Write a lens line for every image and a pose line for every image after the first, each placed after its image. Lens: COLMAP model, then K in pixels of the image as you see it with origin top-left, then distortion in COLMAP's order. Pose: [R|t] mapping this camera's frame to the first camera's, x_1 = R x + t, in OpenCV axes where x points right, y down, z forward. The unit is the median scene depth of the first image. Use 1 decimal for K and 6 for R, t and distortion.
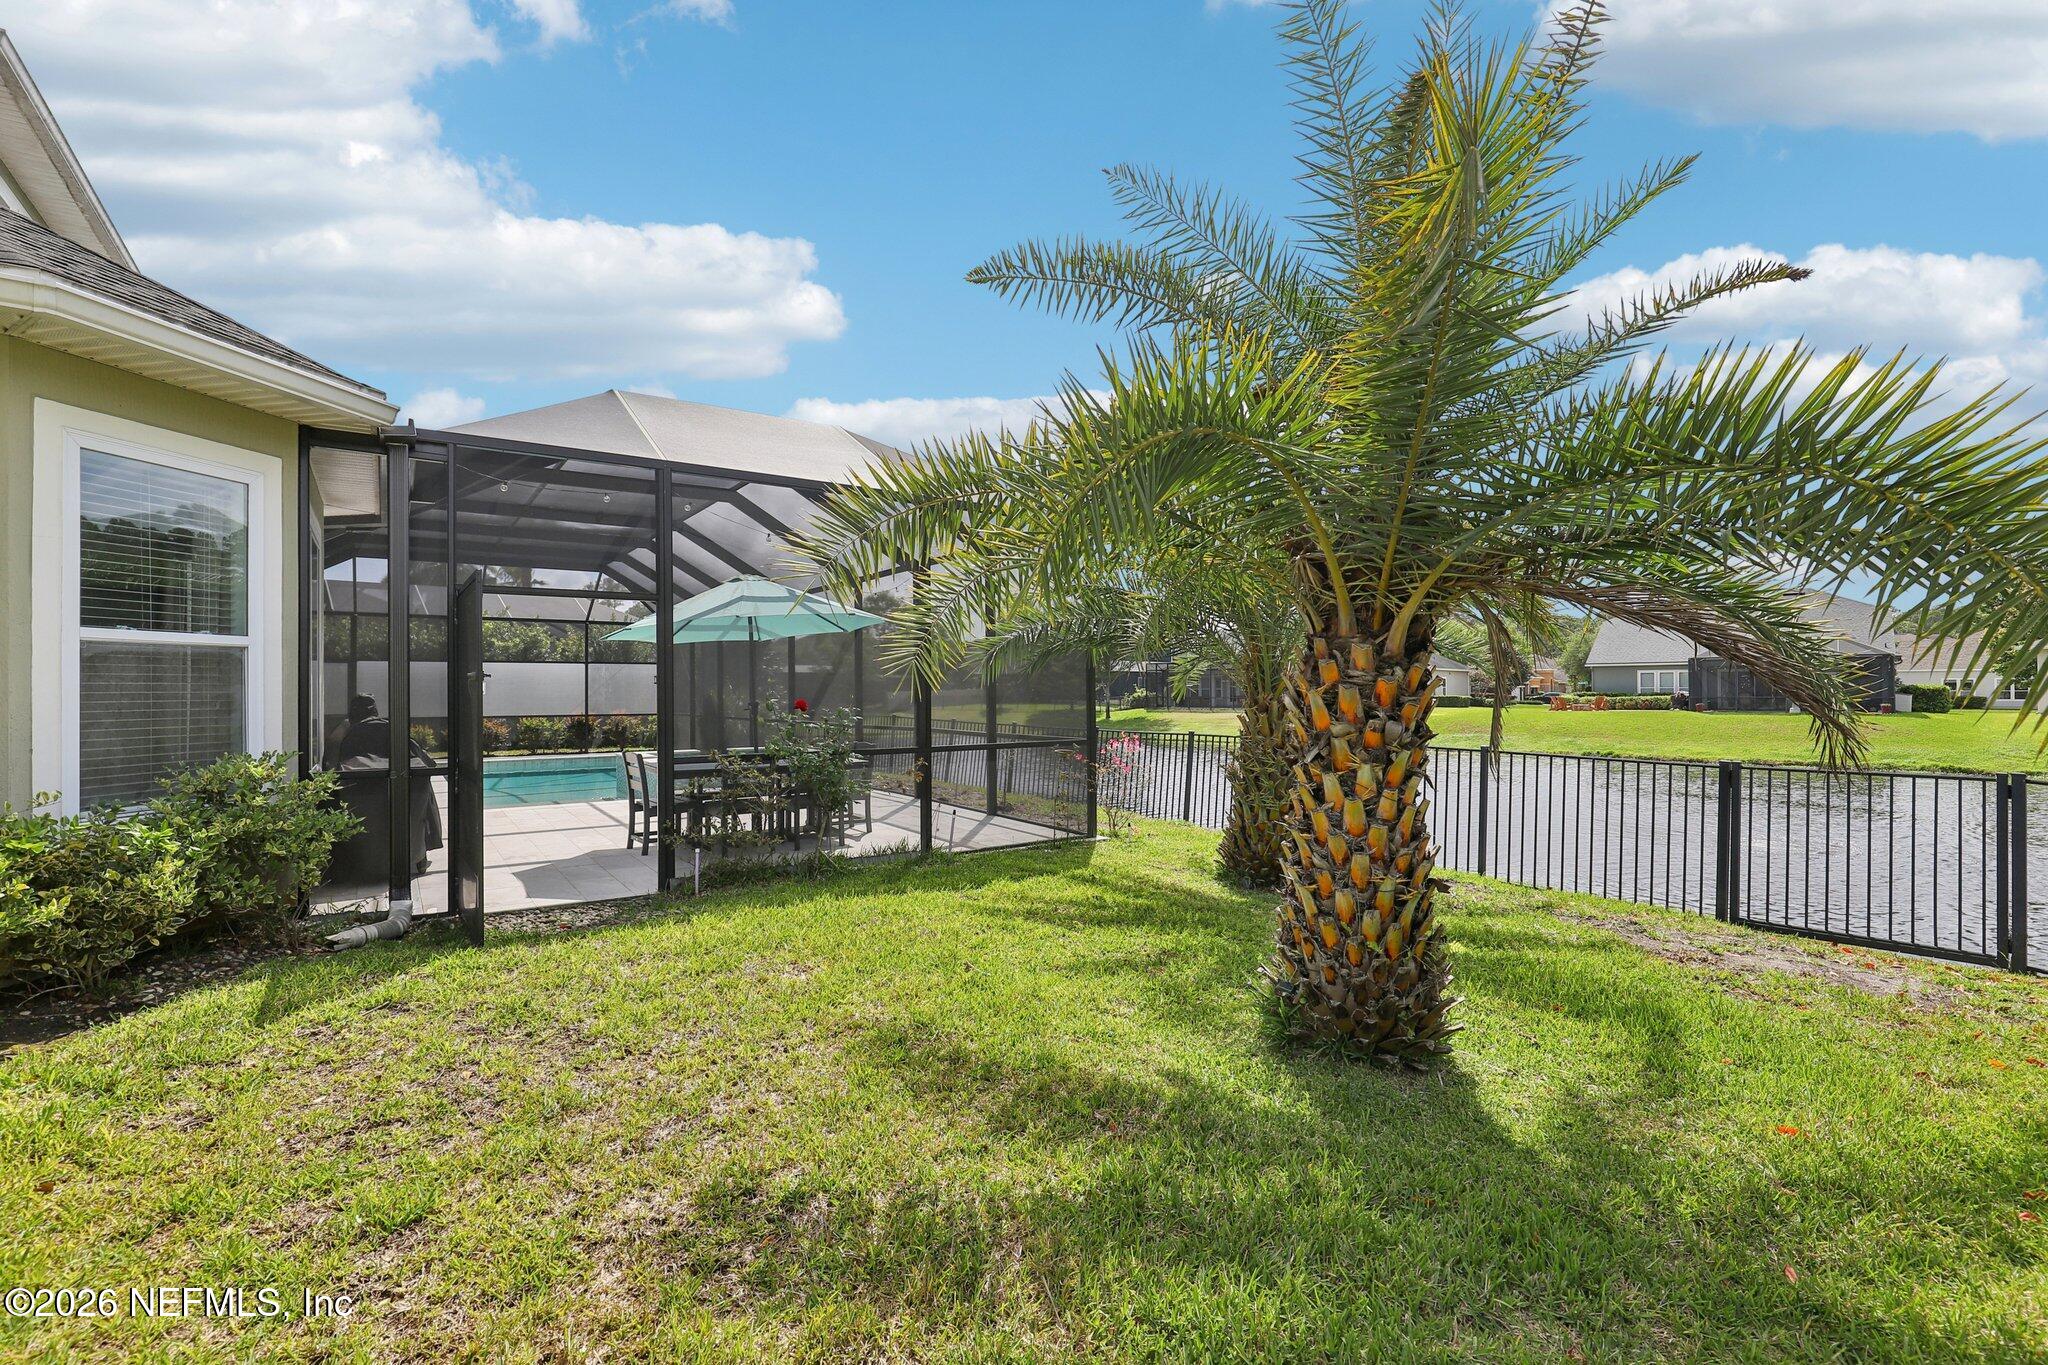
lens RADIAL K [[931.1, 0, 1020.9], [0, 931.1, 687.3], [0, 0, 1]] dist [0.009694, -0.000833]
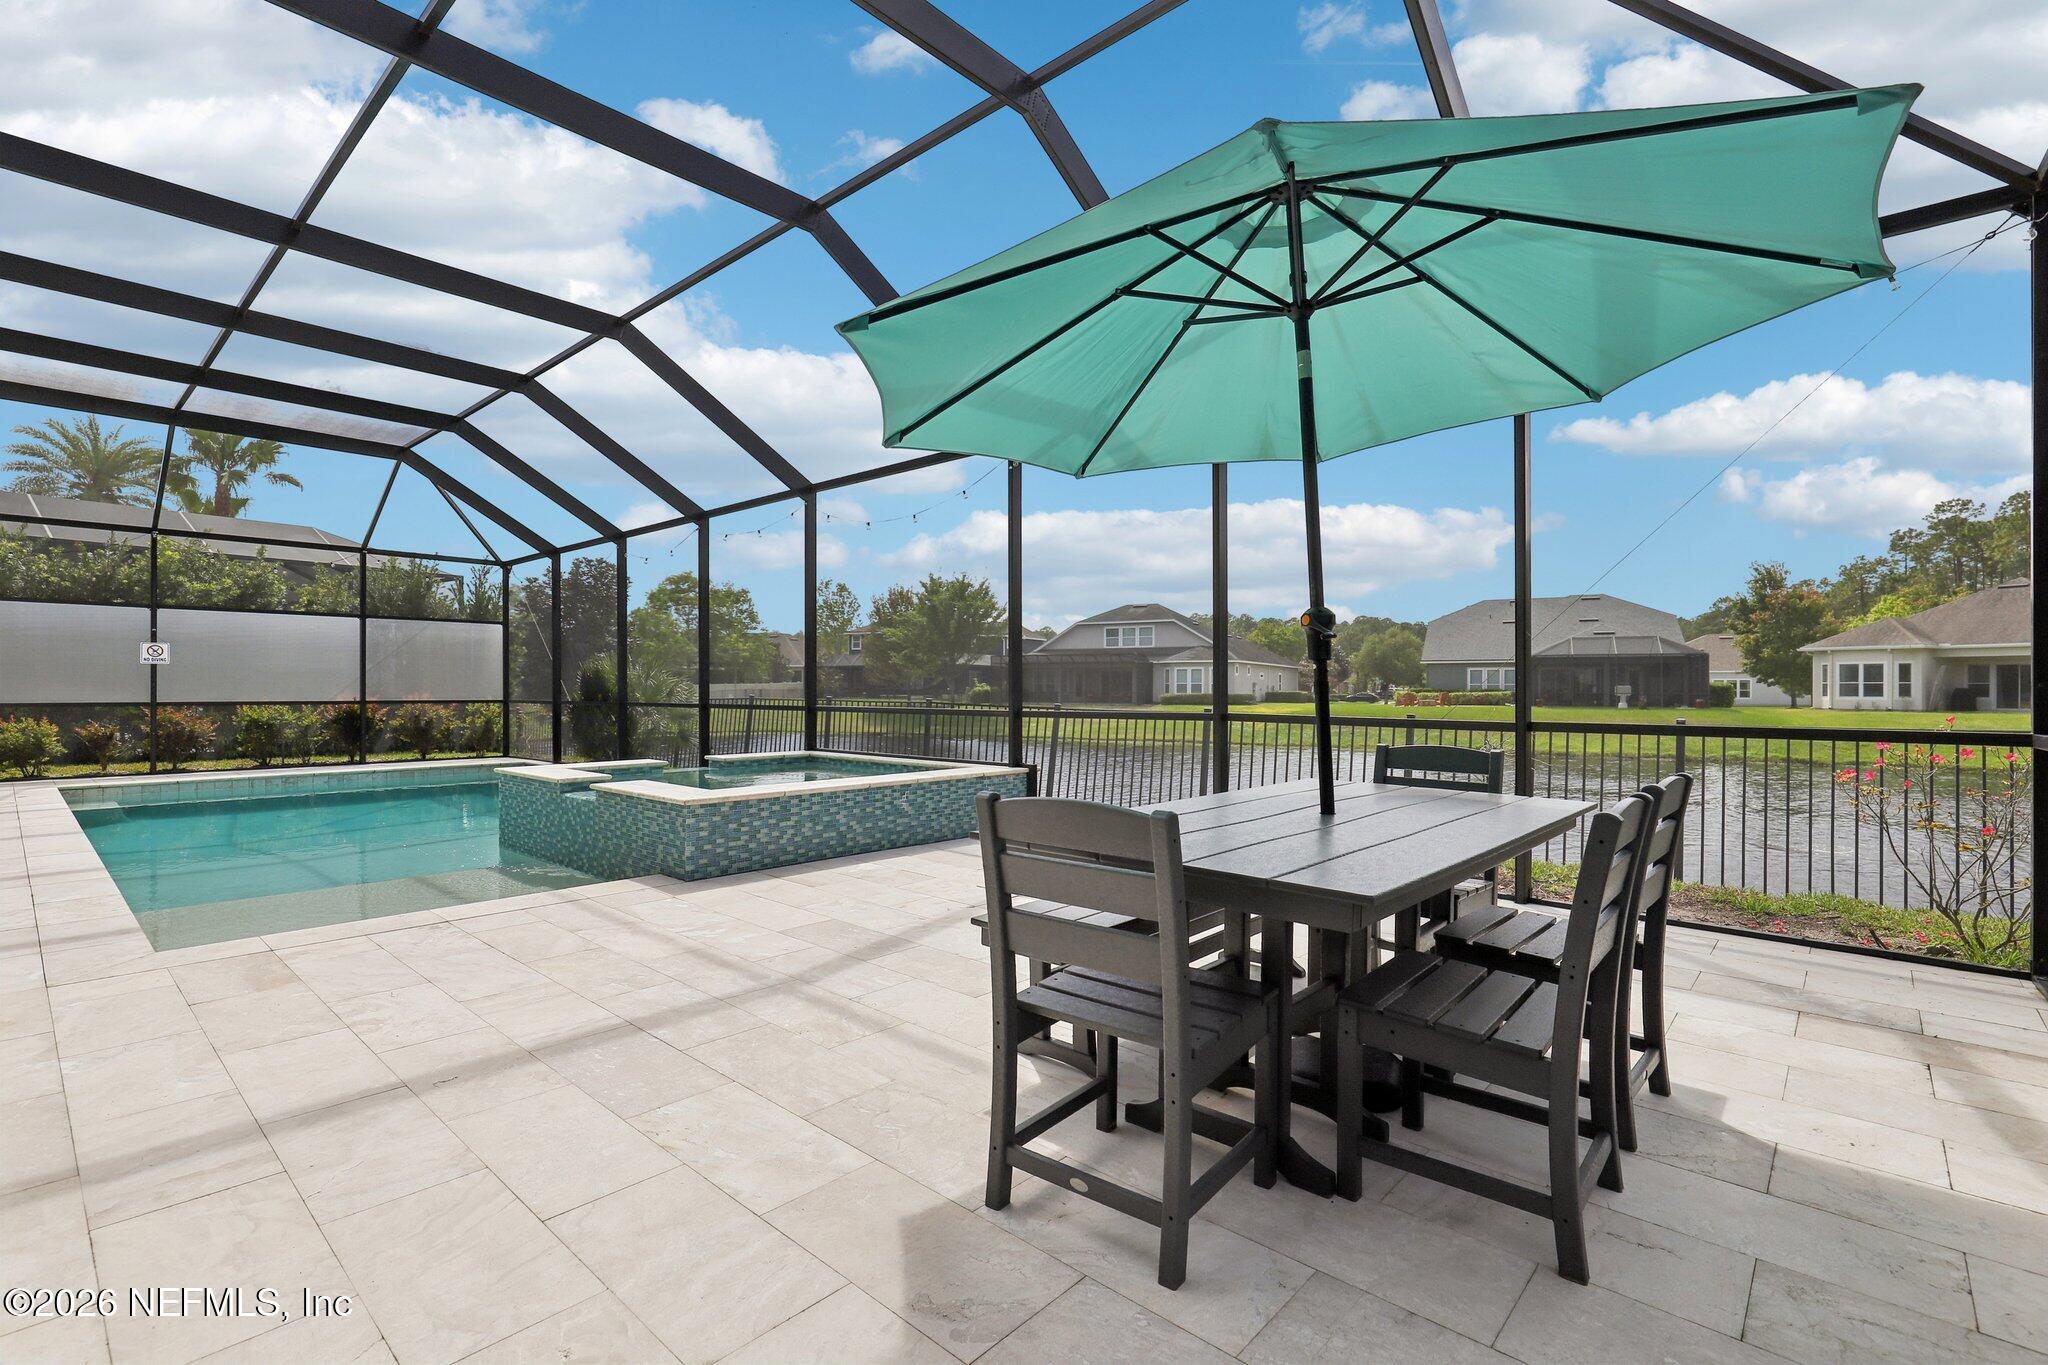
lens RADIAL K [[931.1, 0, 1034.5], [0, 931.1, 696.1], [0, 0, 1]] dist [0.009694, -0.000833]
pose [[0.971051, 0.006065, 0.238795, -0.184247], [-0.009462, 0.999870, 0.013081, 0.013931], [-0.238684, -0.014962, 0.970982, 0.298524]]
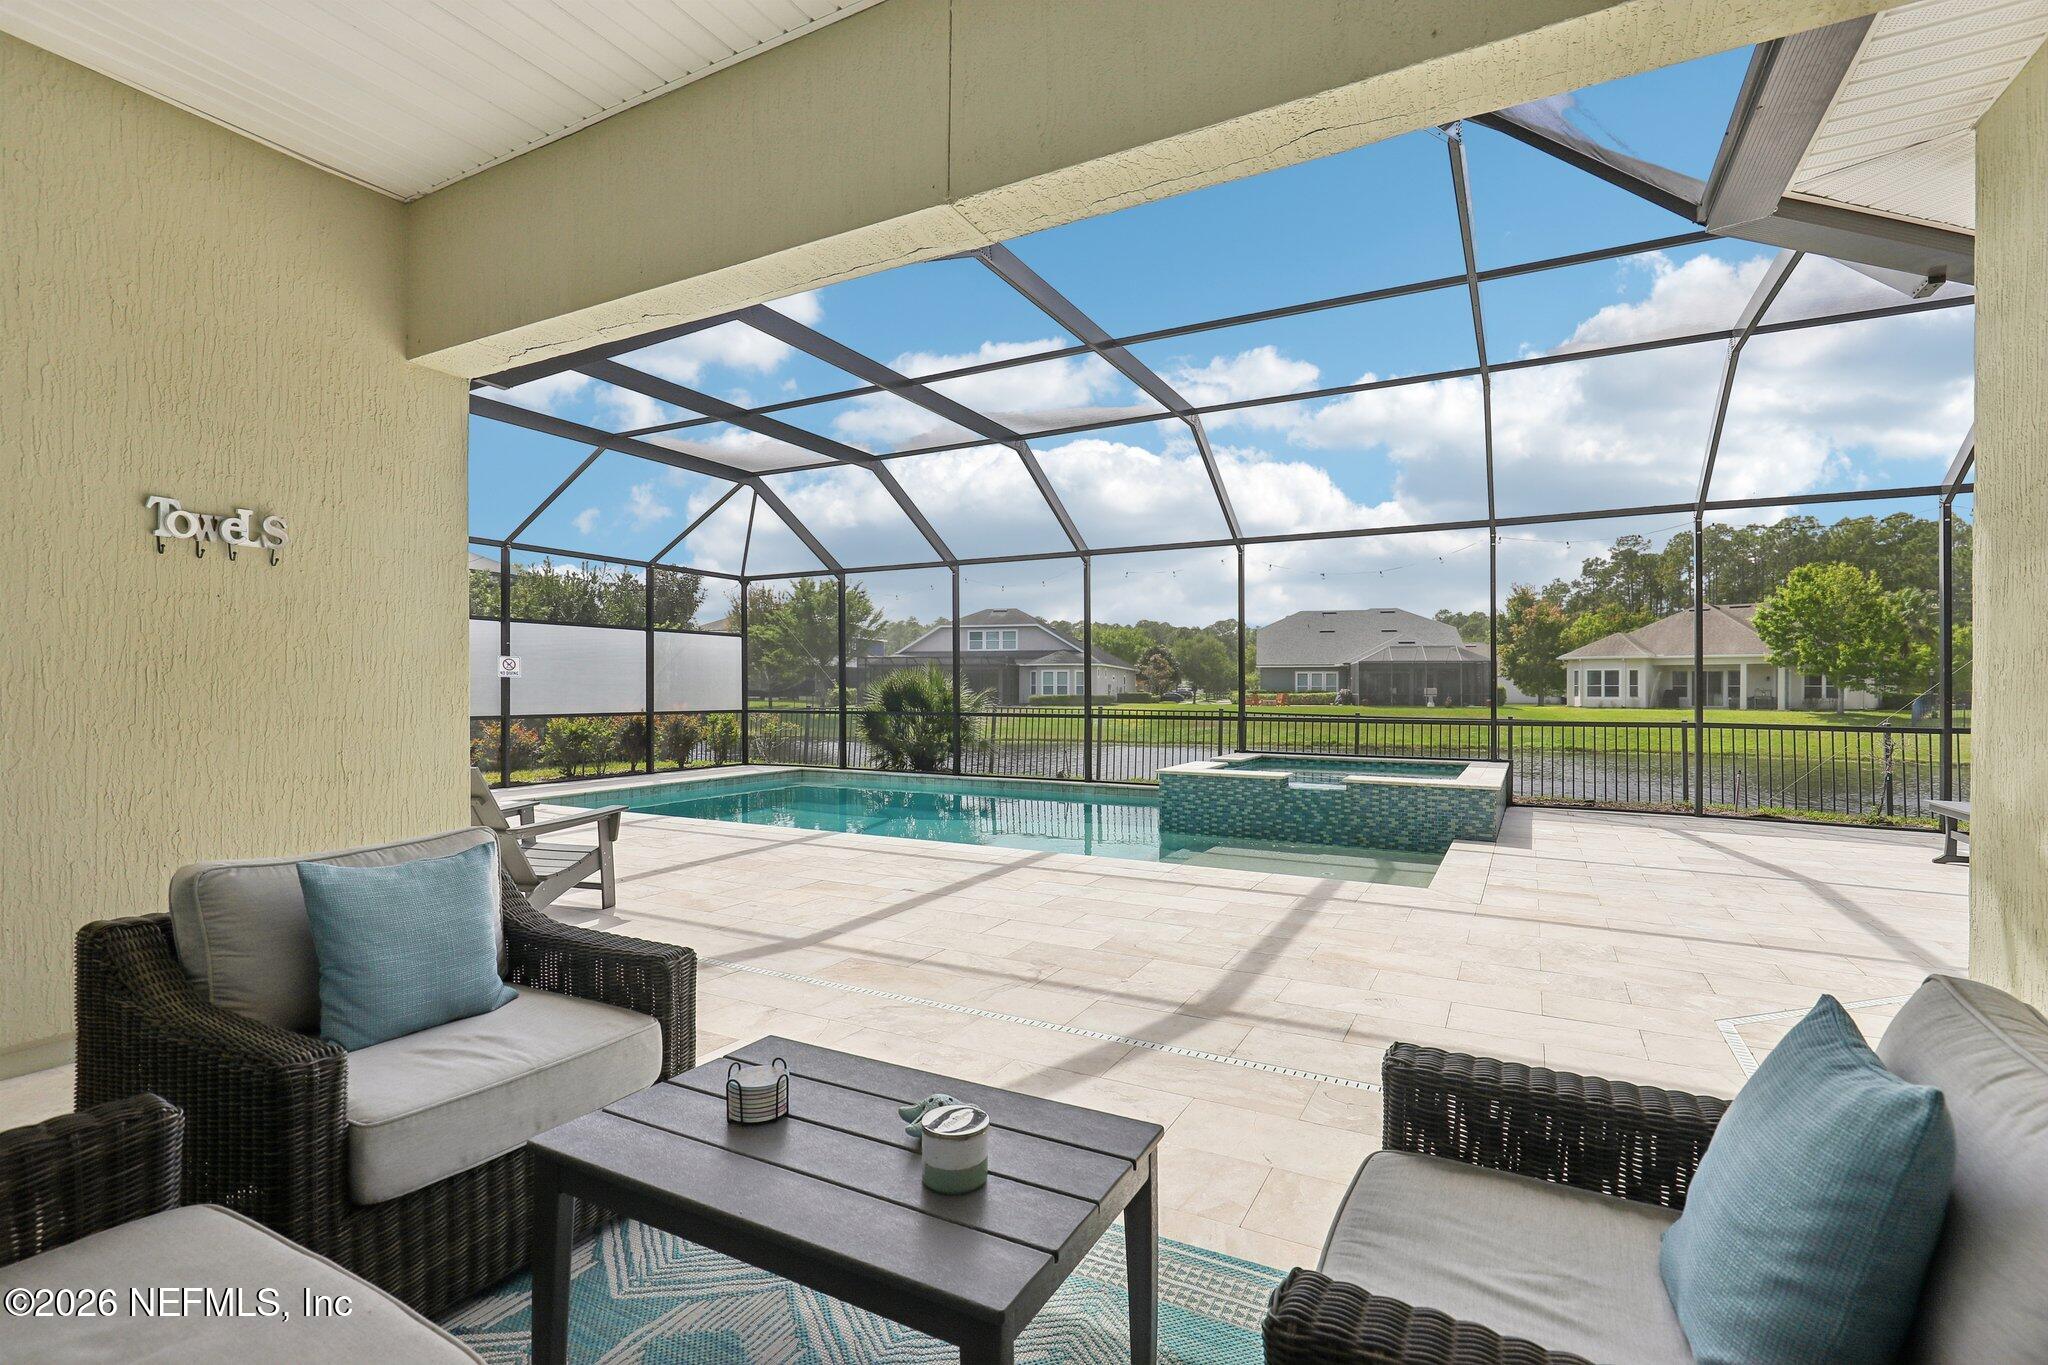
lens RADIAL K [[931.1, 0, 1025.9], [0, 931.1, 693.1], [0, 0, 1]] dist [0.009694, -0.000833]
pose [[0.890576, 0.005199, 0.454806, -0.524628], [-0.009997, 0.999917, 0.008147, 0.008950], [-0.454725, -0.011802, 0.890553, 0.326438]]
